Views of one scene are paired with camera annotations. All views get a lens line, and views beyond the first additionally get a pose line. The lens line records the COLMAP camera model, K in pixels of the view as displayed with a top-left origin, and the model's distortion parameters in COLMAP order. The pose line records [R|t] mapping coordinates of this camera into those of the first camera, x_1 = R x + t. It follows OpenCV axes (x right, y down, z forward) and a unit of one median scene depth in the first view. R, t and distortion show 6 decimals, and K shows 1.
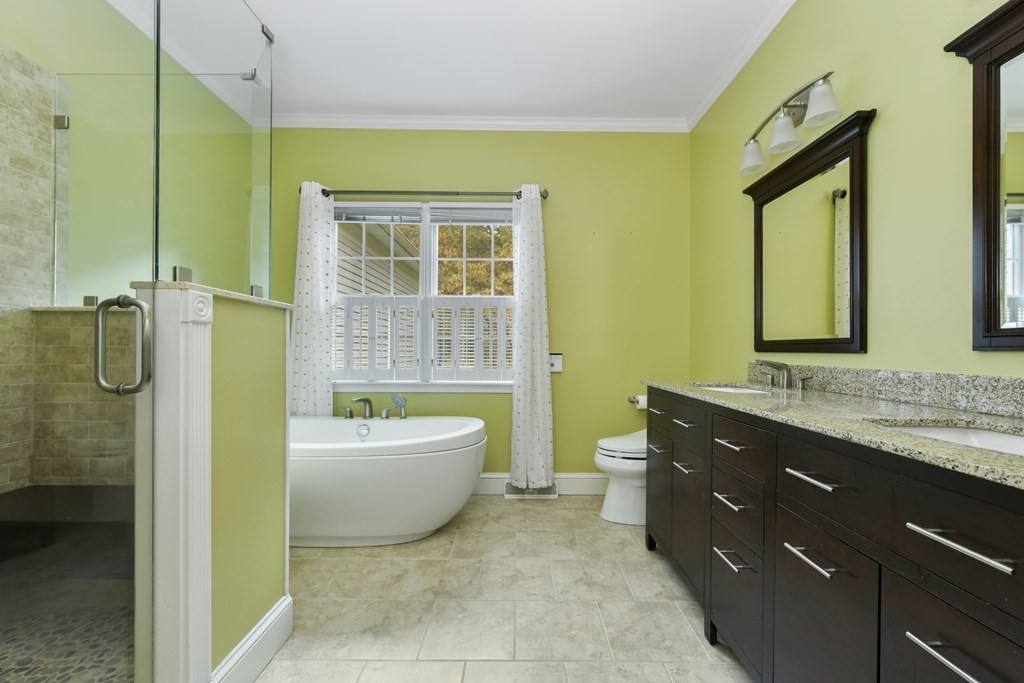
lens RADIAL K [[408.1, 0, 515.7], [0, 408.1, 350.9], [0, 0, 1]] dist [-0.003267, 0.000847]
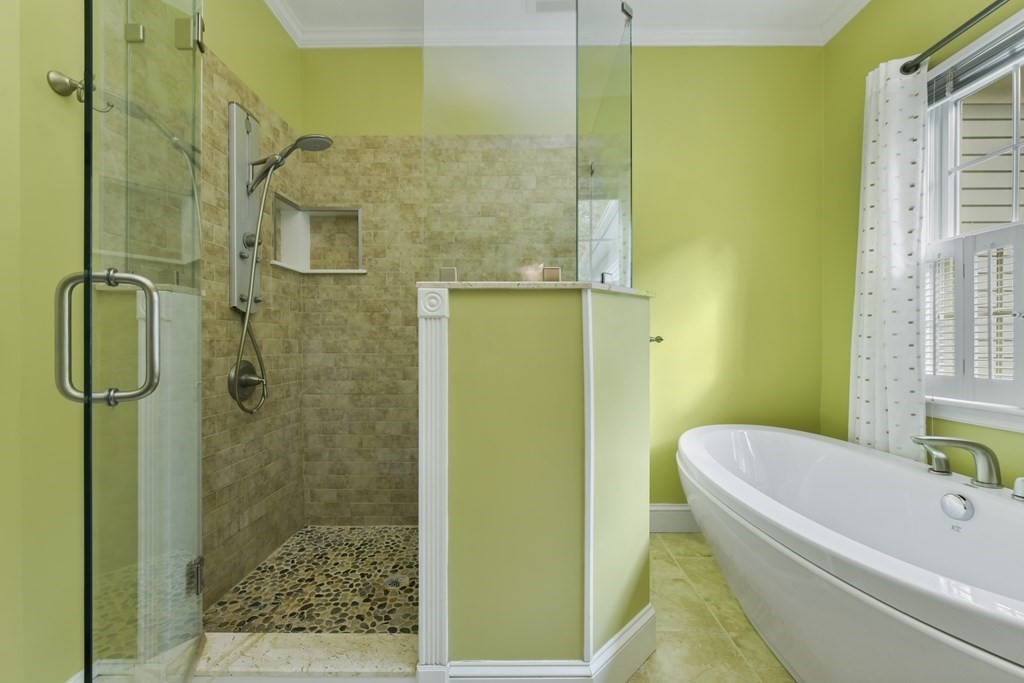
lens RADIAL K [[408.1, 0, 514.6], [0, 408.1, 345.6], [0, 0, 1]] dist [-0.003267, 0.000847]
pose [[0.000461, -0.001801, -0.999998, 0.107460], [0.004415, 0.999989, -0.001799, 0.002320], [0.999990, -0.004415, 0.000469, 0.460424]]
